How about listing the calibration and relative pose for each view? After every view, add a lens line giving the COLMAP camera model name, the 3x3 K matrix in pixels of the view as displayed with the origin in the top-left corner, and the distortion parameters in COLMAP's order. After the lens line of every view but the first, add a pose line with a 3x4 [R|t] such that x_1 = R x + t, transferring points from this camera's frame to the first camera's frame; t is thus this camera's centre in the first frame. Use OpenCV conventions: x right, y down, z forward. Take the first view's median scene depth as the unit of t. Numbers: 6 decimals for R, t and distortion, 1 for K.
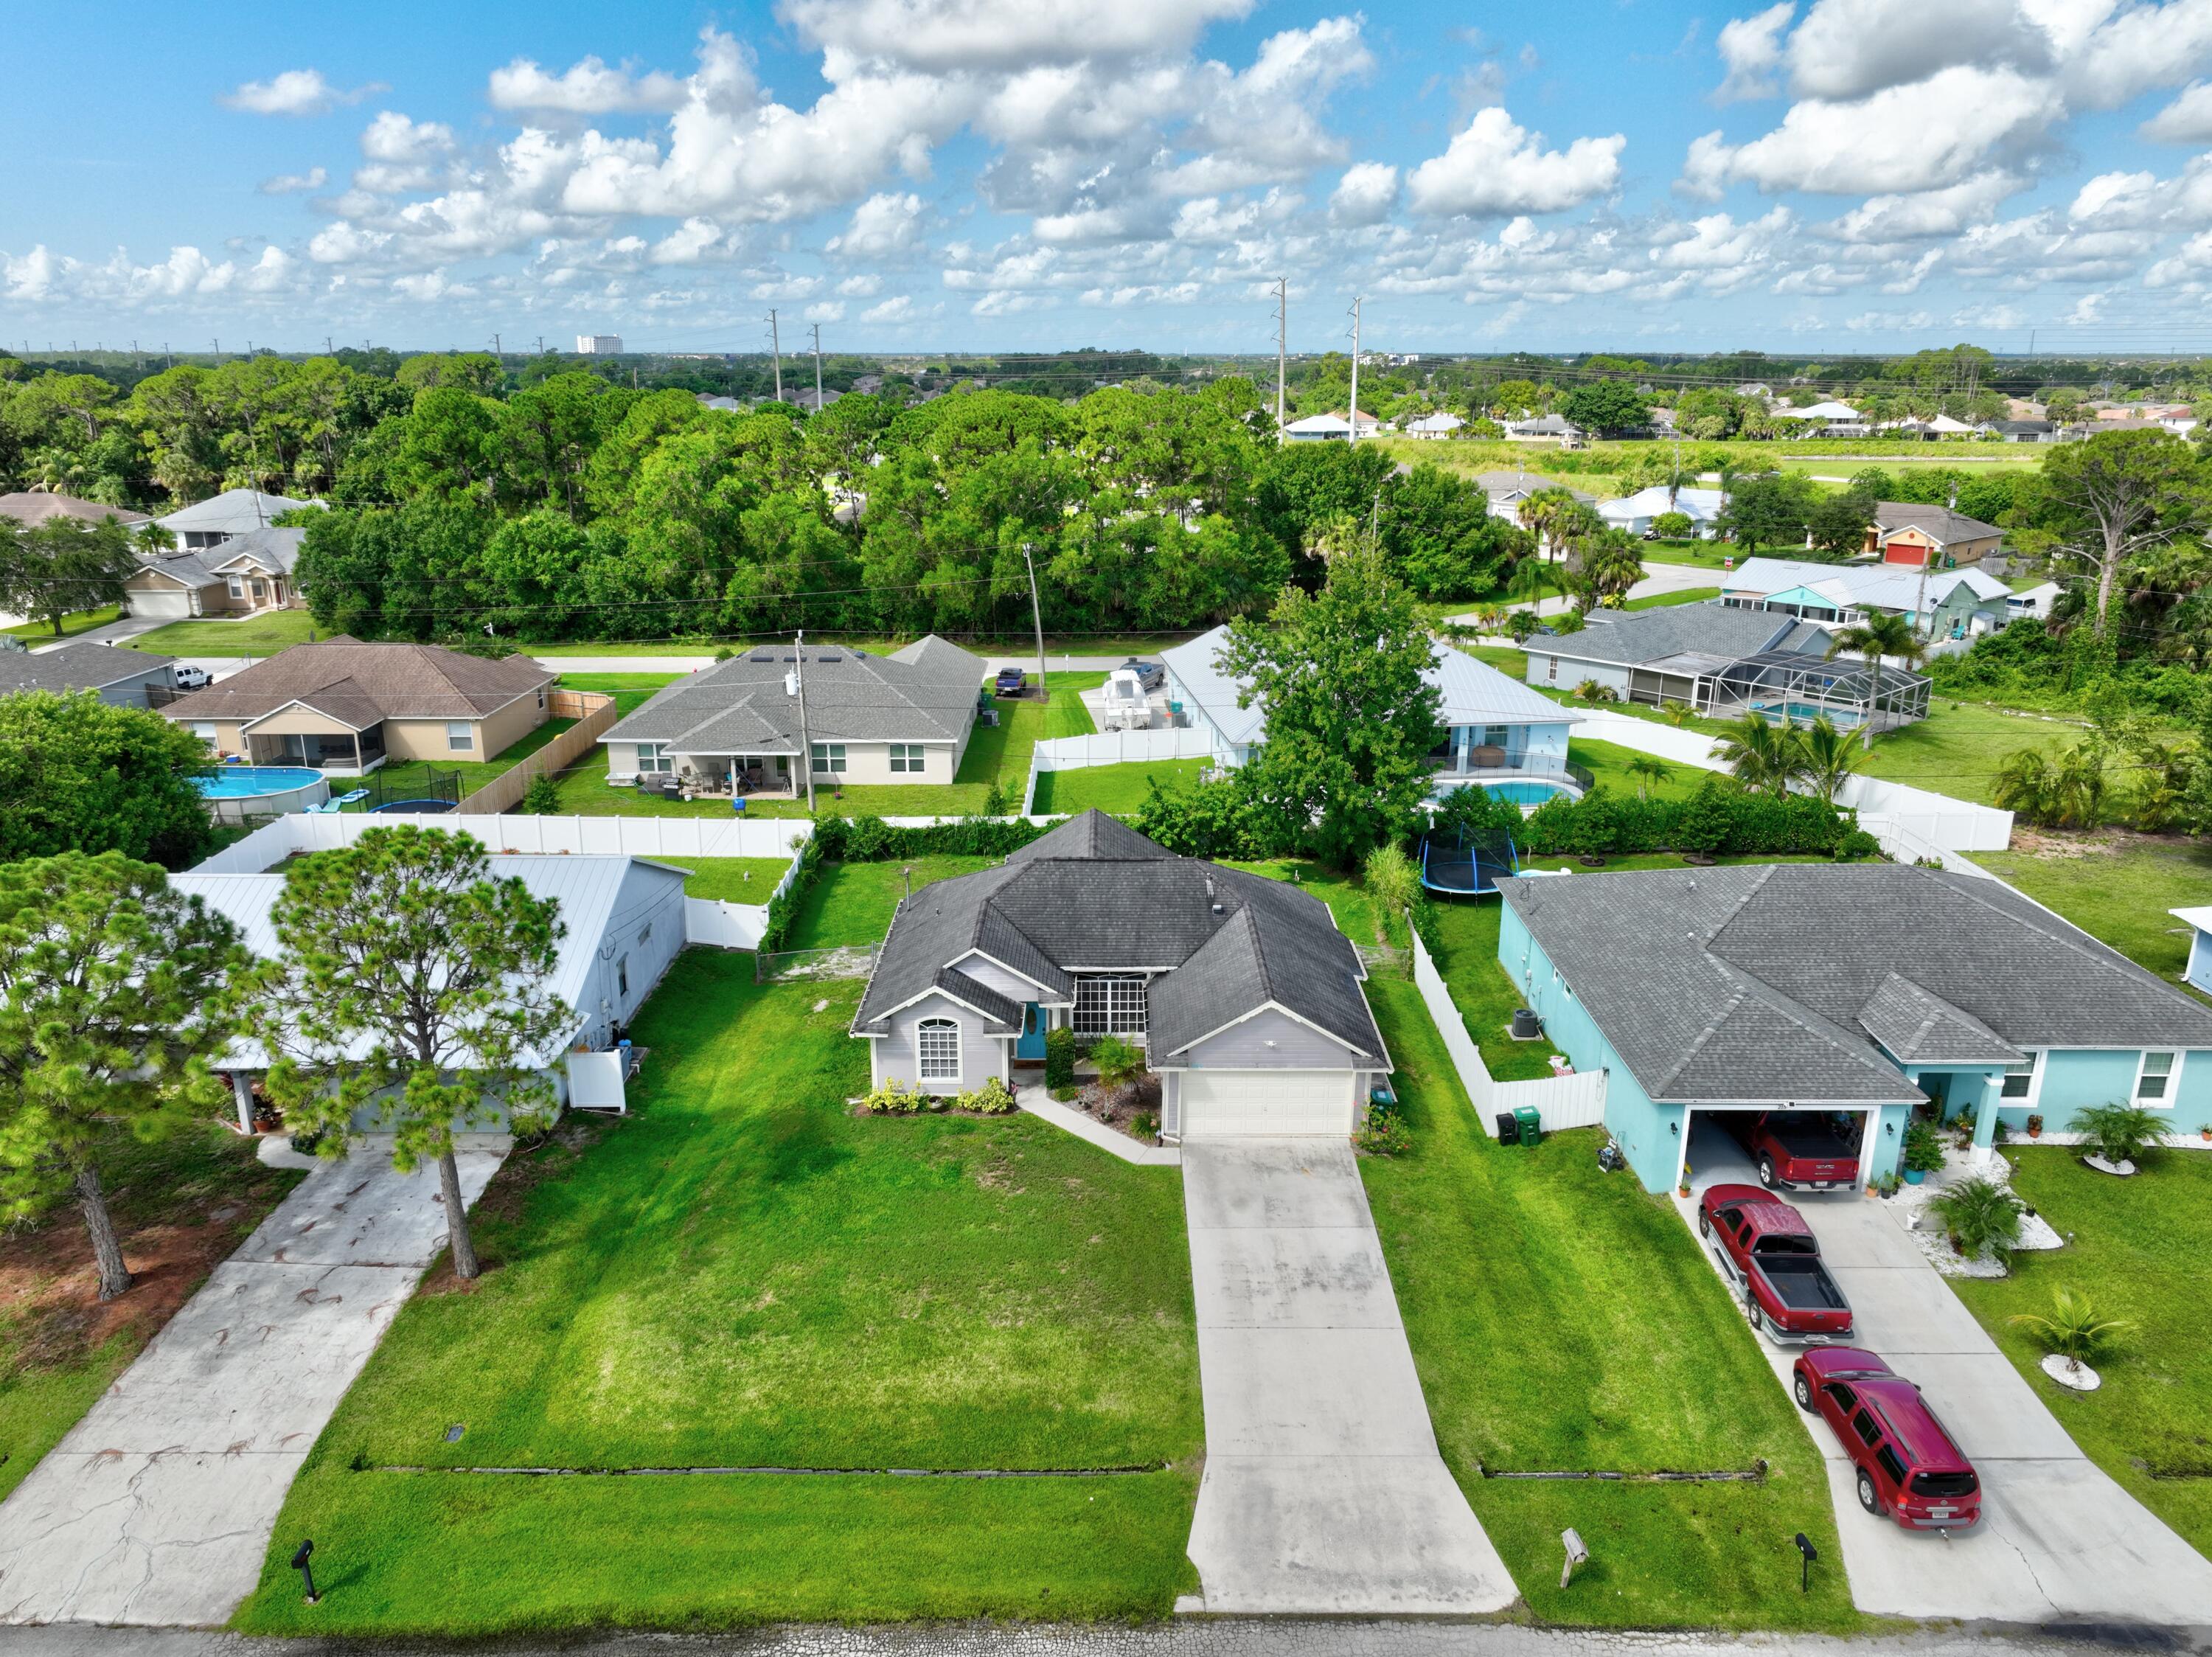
lens RADIAL K [[1560.0, 0, 1106.0], [0, 1560.0, 828.5], [0, 0, 1]] dist [-0.001515, 0.018529]
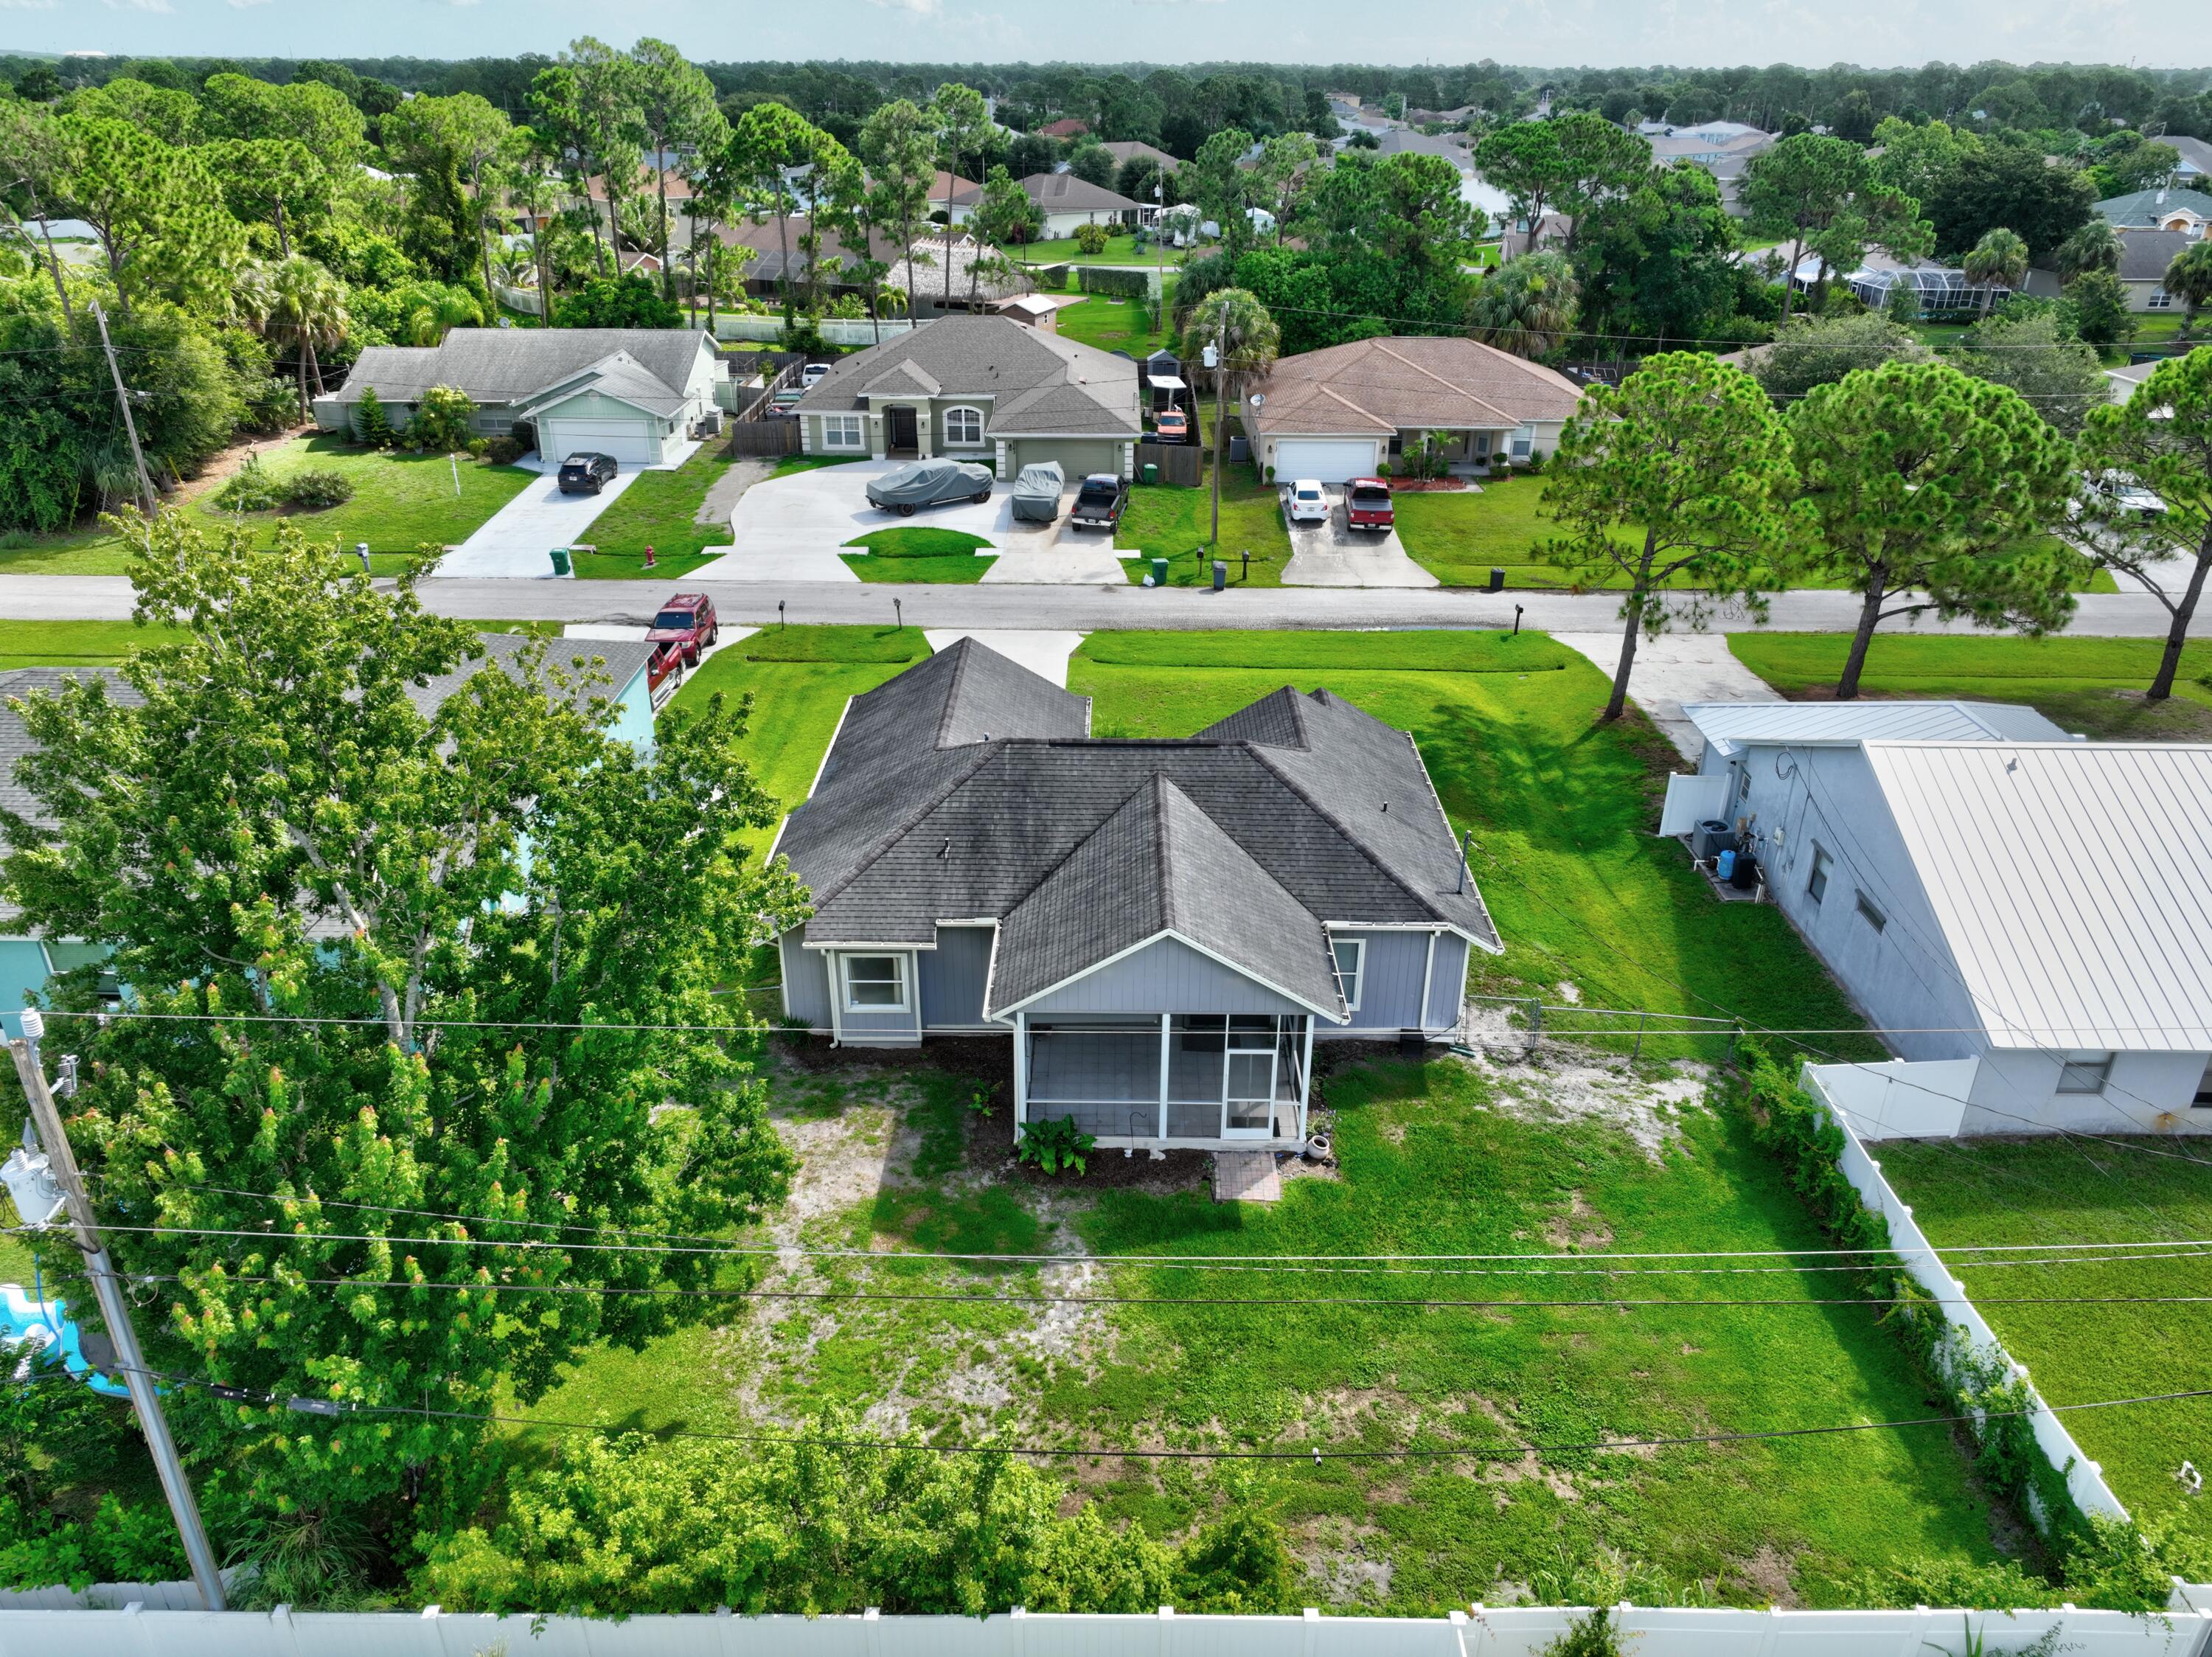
lens RADIAL K [[1560.0, 0, 1106.0], [0, 1560.0, 828.5], [0, 0, 1]] dist [-0.001515, 0.018529]
pose [[-0.999955, -0.009336, -0.001354, 0.015611], [-0.007696, 0.724320, 0.689421, -0.432445], [-0.005456, 0.689401, -0.724359, 1.575299]]
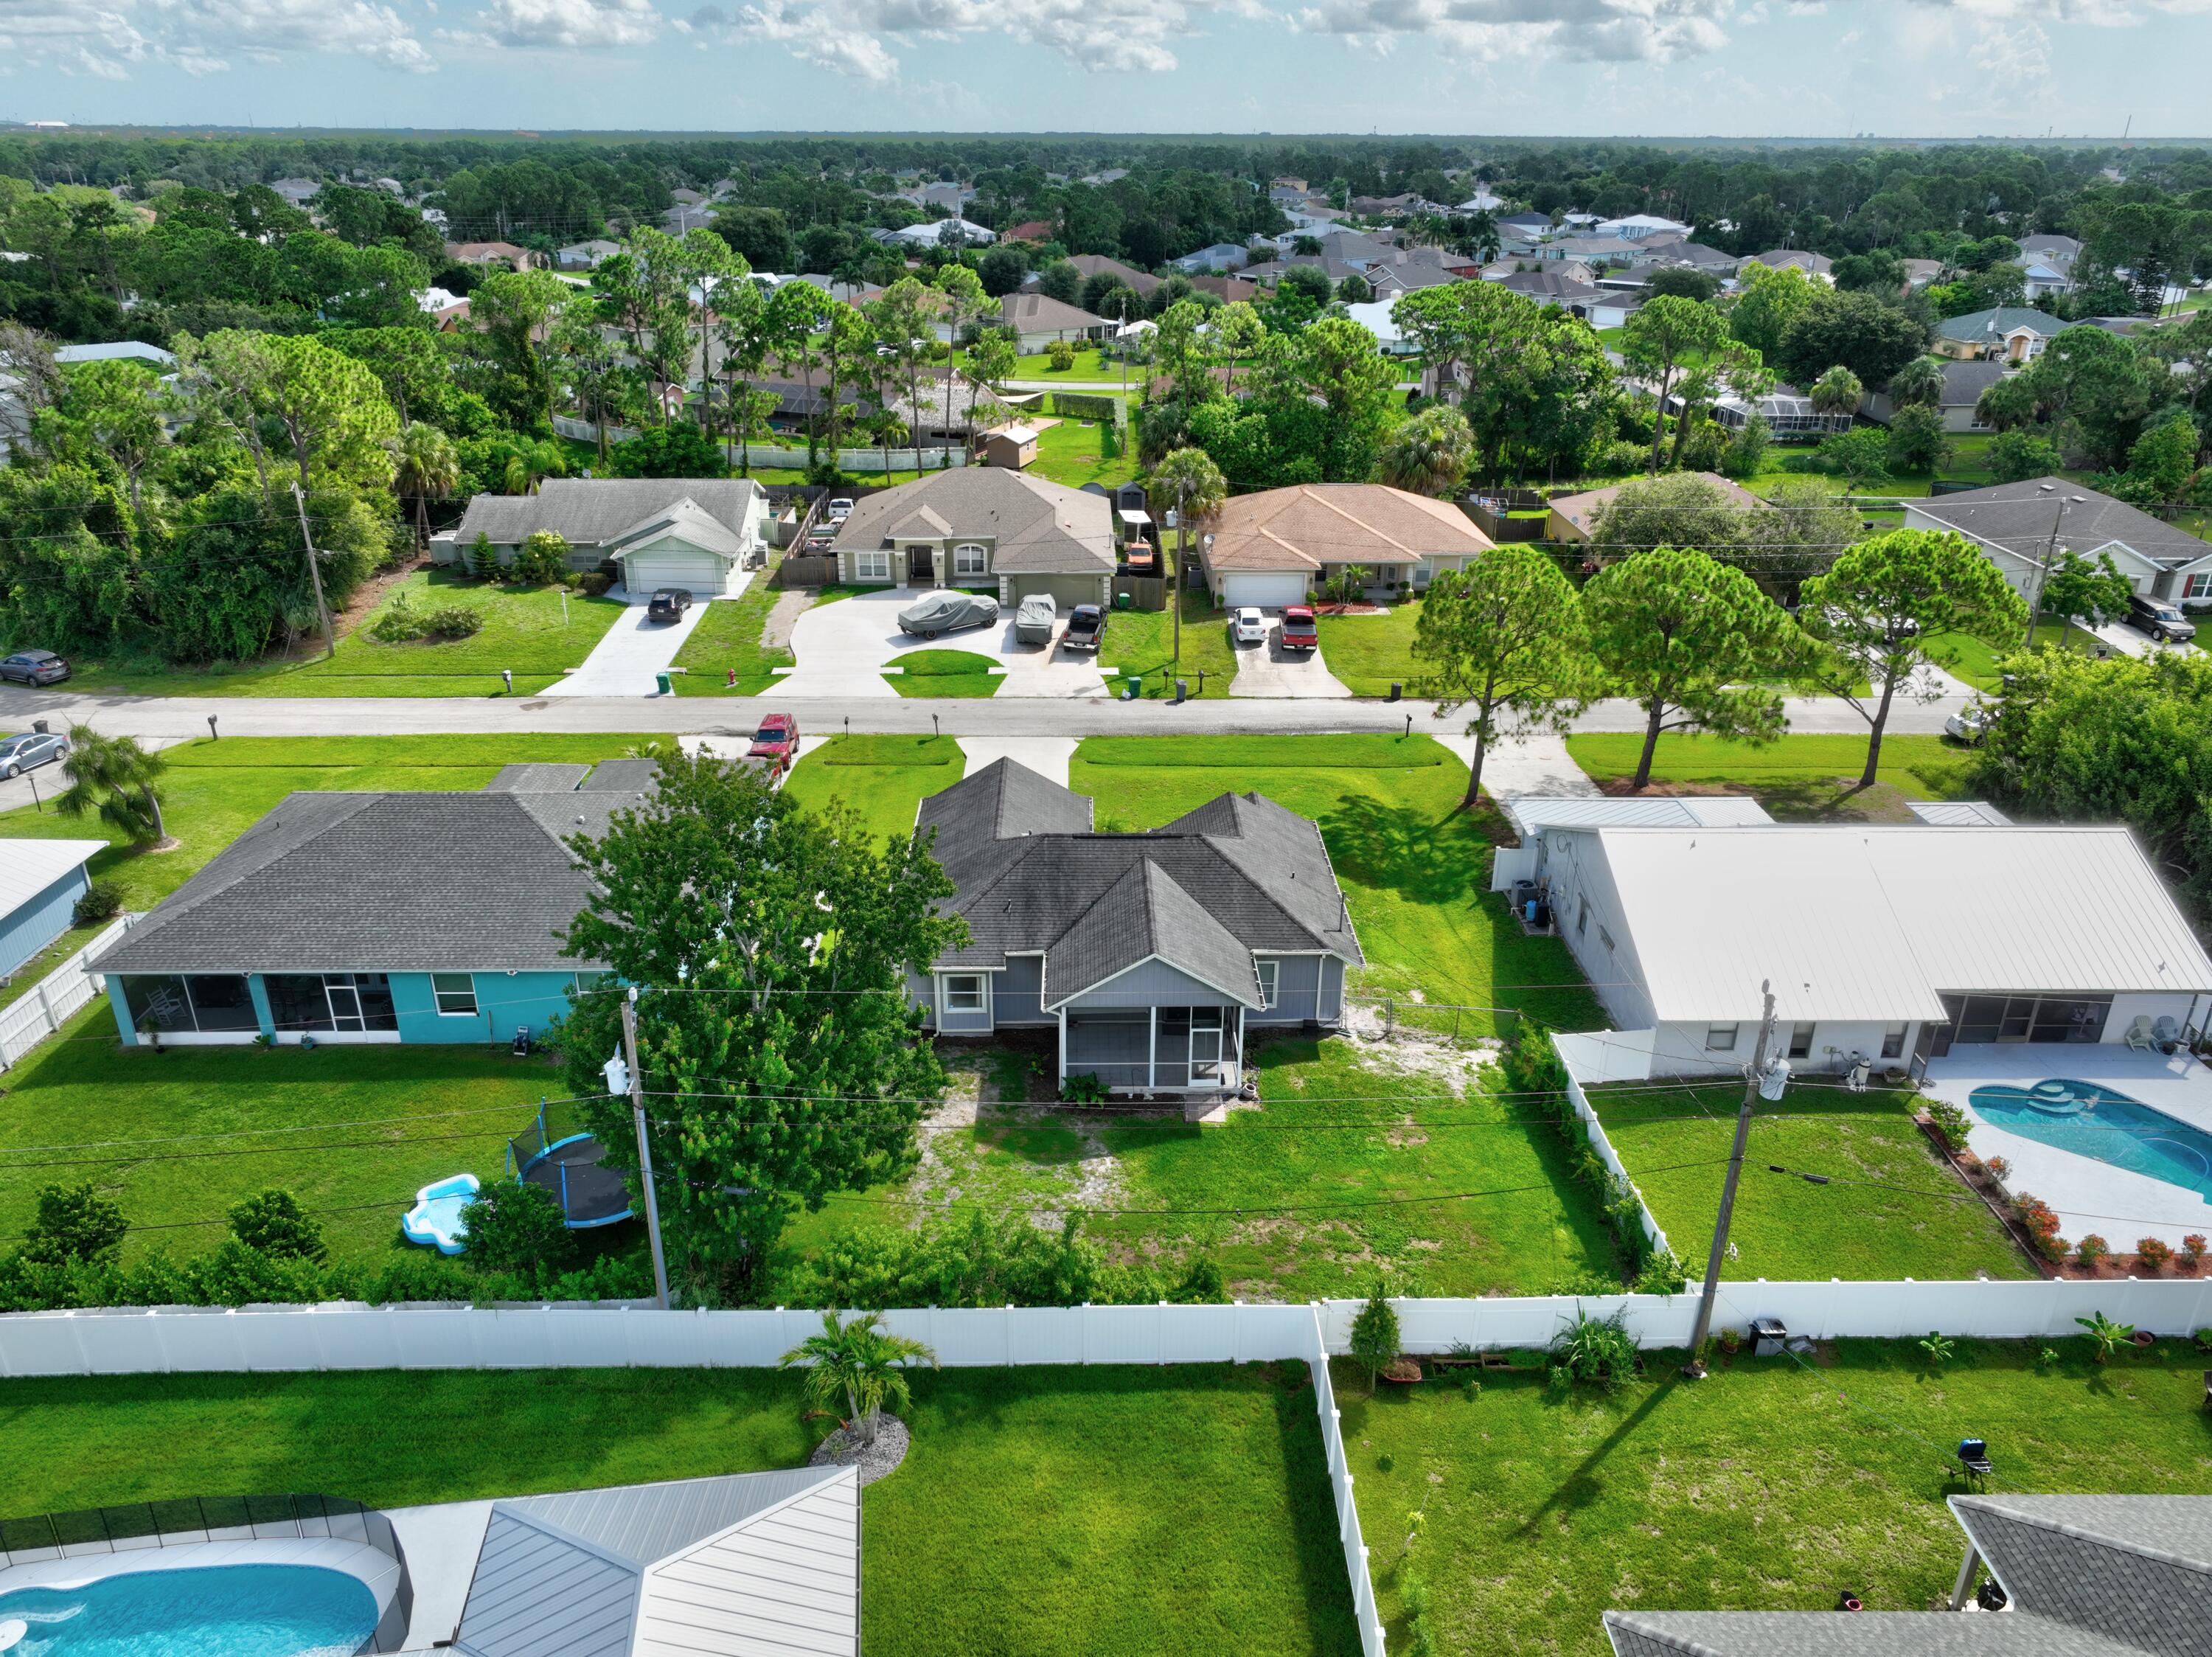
lens RADIAL K [[1560.6, 0, 1106.0], [0, 1560.6, 828.5], [0, 0, 1]] dist [-0.000660, 0.010759]
pose [[-0.999681, 0.001441, -0.025224, 0.044393], [-0.015681, 0.747415, 0.664172, -0.691317], [0.019810, 0.664356, -0.747154, 1.837250]]
